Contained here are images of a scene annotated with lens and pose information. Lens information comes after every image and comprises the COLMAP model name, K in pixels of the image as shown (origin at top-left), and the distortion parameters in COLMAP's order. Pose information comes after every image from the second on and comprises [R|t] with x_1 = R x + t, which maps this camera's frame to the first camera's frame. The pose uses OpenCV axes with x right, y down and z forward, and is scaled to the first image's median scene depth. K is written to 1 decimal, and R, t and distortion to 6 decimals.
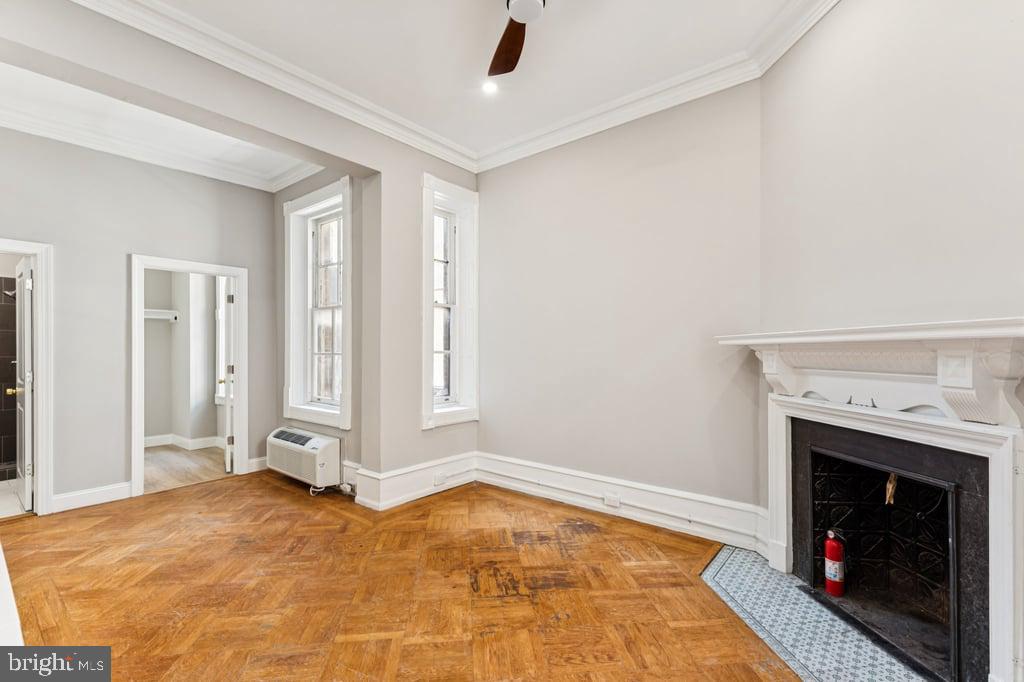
lens RADIAL K [[466.4, 0, 522.5], [0, 466.4, 345.7], [0, 0, 1]] dist [0.012438, -0.002956]
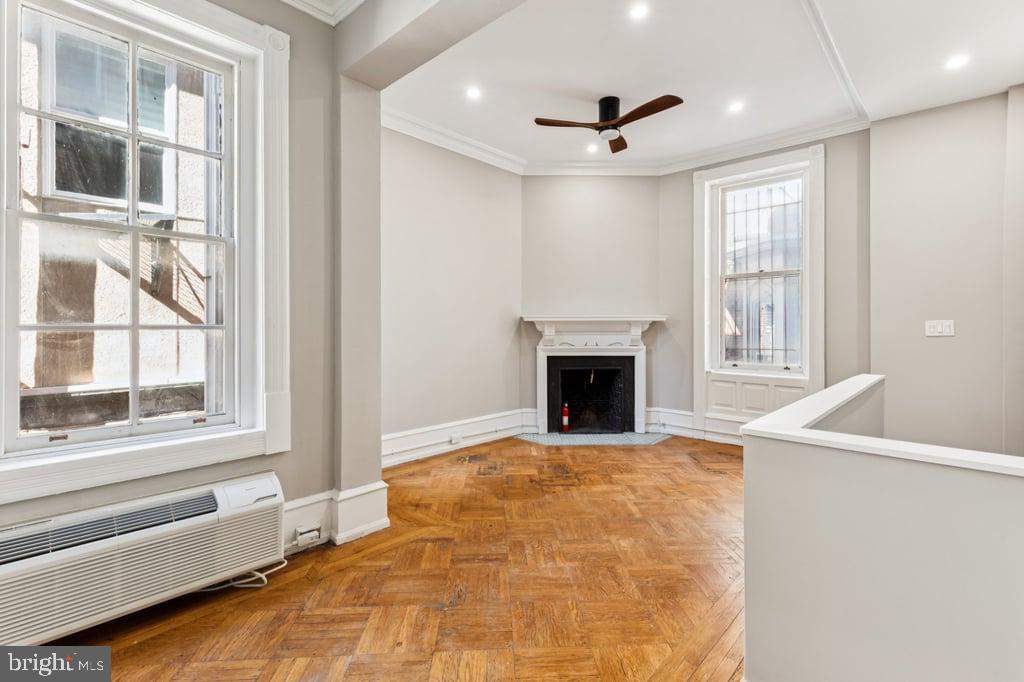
lens RADIAL K [[466.4, 0, 515.9], [0, 466.4, 322.0], [0, 0, 1]] dist [0.012438, -0.002956]
pose [[0.062359, 0.008505, 0.998018, -1.608633], [-0.009980, 0.999919, -0.007897, 0.020840], [-0.998004, -0.009468, 0.062439, 1.102967]]
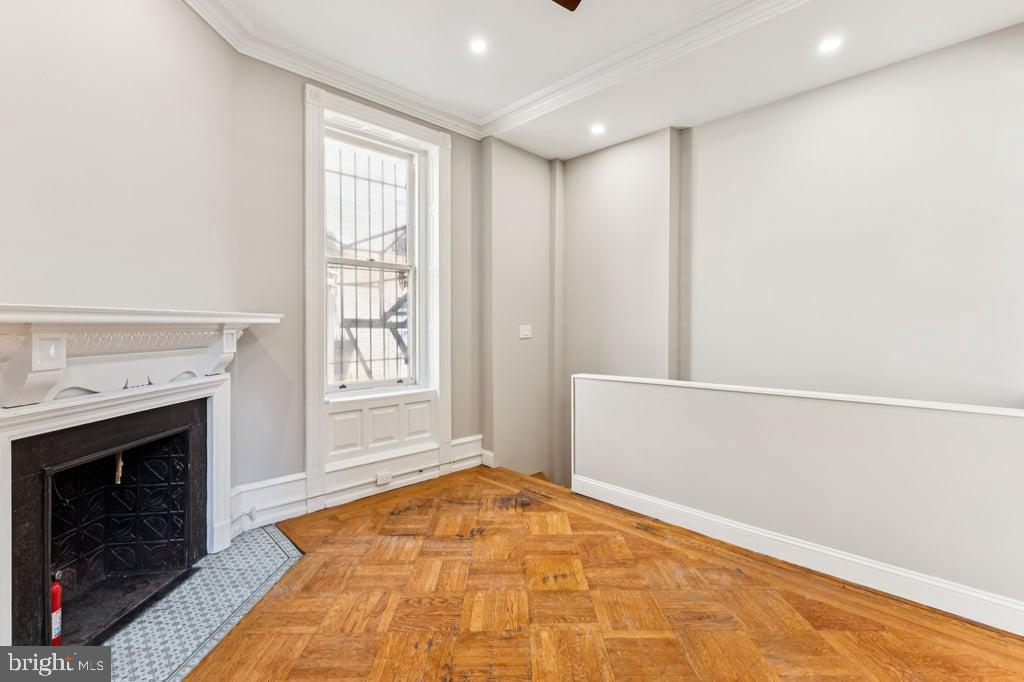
lens RADIAL K [[466.4, 0, 519.4], [0, 466.4, 323.8], [0, 0, 1]] dist [0.012438, -0.002956]
pose [[-0.993608, 0.006413, 0.112700, -0.169772], [0.004869, 0.999891, -0.013970, 0.011441], [-0.112777, -0.013332, -0.993531, 1.673365]]
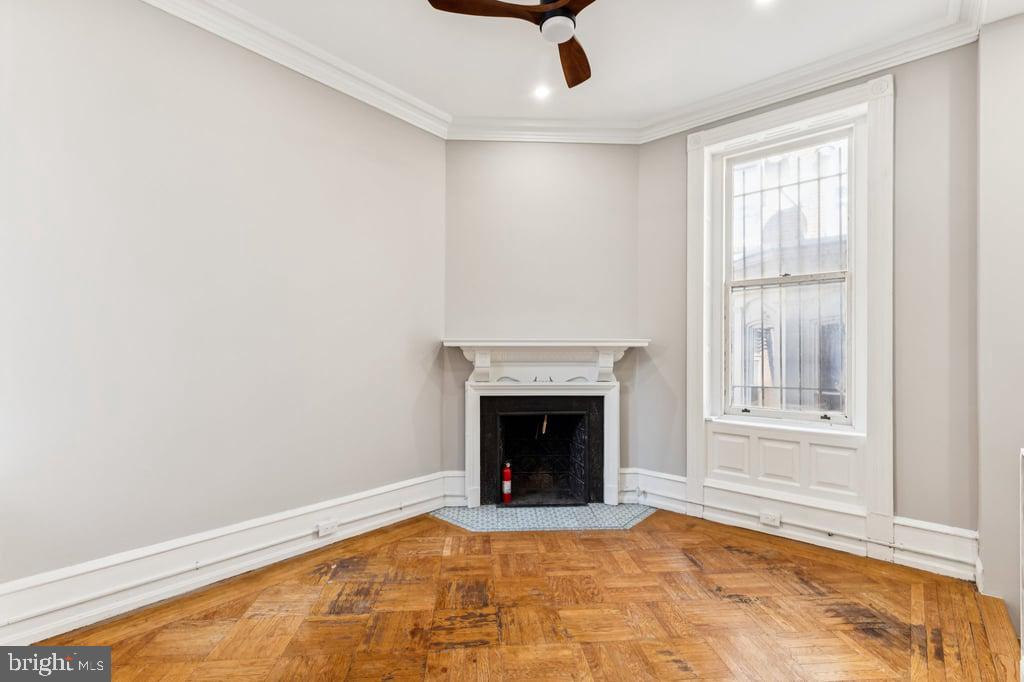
lens RADIAL K [[466.4, 0, 507.6], [0, 466.4, 343.5], [0, 0, 1]] dist [0.012438, -0.002956]
pose [[0.032209, 0.013975, 0.999383, -0.938920], [-0.014478, 0.999804, -0.013514, 0.008157], [-0.999376, -0.014034, 0.032405, 0.951851]]
